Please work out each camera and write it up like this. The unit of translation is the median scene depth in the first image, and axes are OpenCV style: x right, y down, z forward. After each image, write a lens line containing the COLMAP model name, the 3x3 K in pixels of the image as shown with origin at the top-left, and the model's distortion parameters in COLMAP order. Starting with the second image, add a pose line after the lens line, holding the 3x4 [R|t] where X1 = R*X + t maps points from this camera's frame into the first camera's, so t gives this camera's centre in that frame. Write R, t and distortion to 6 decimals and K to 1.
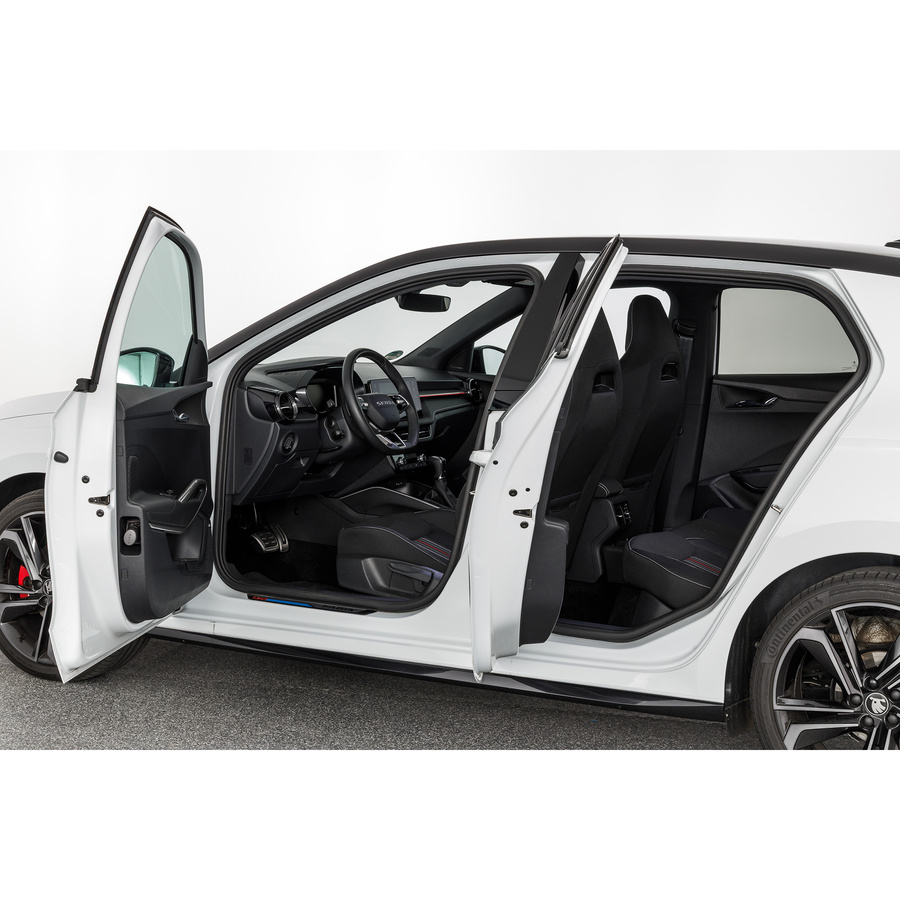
lens RADIAL K [[1705.1, 0, 450.0], [0, 1705.1, 450.0], [0, 0, 1]] dist [0.050622, 0.082730]
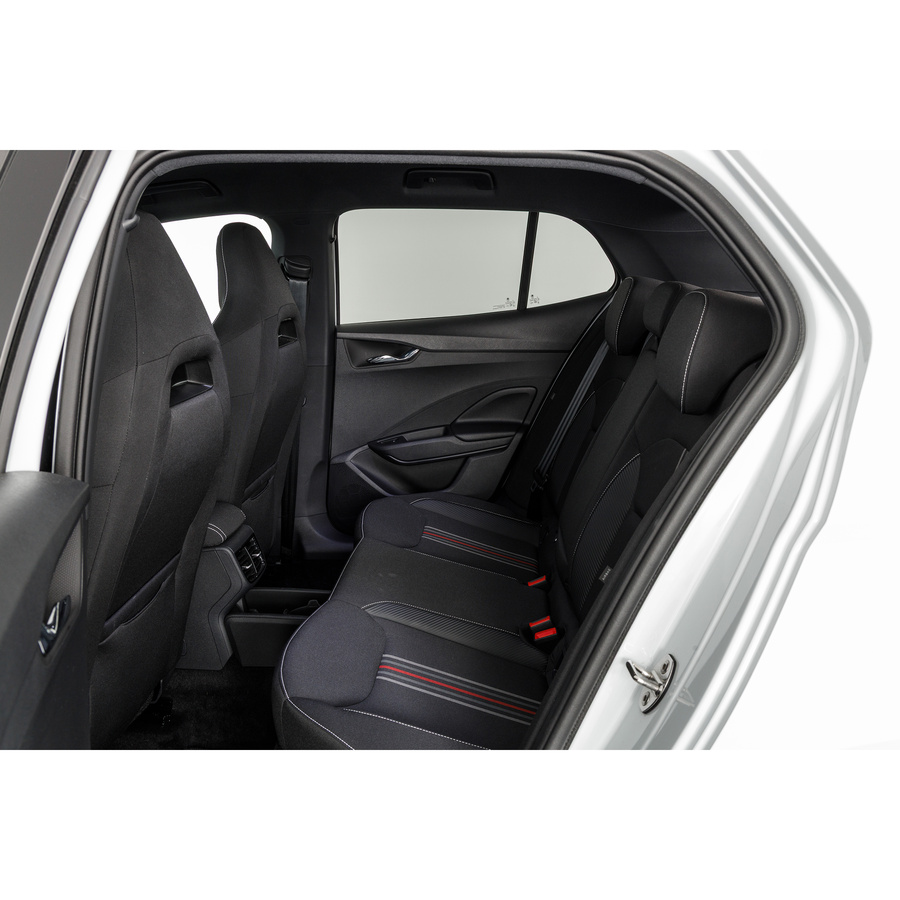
lens RADIAL K [[777.7, 0, 450.0], [0, 777.7, 450.0], [0, 0, 1]] dist [-0.002981, -0.000817]
pose [[0.919137, -0.144082, 0.366645, 0.062963], [0.083762, 0.980911, 0.175489, -0.047166], [-0.384931, -0.130588, 0.913660, 0.649857]]
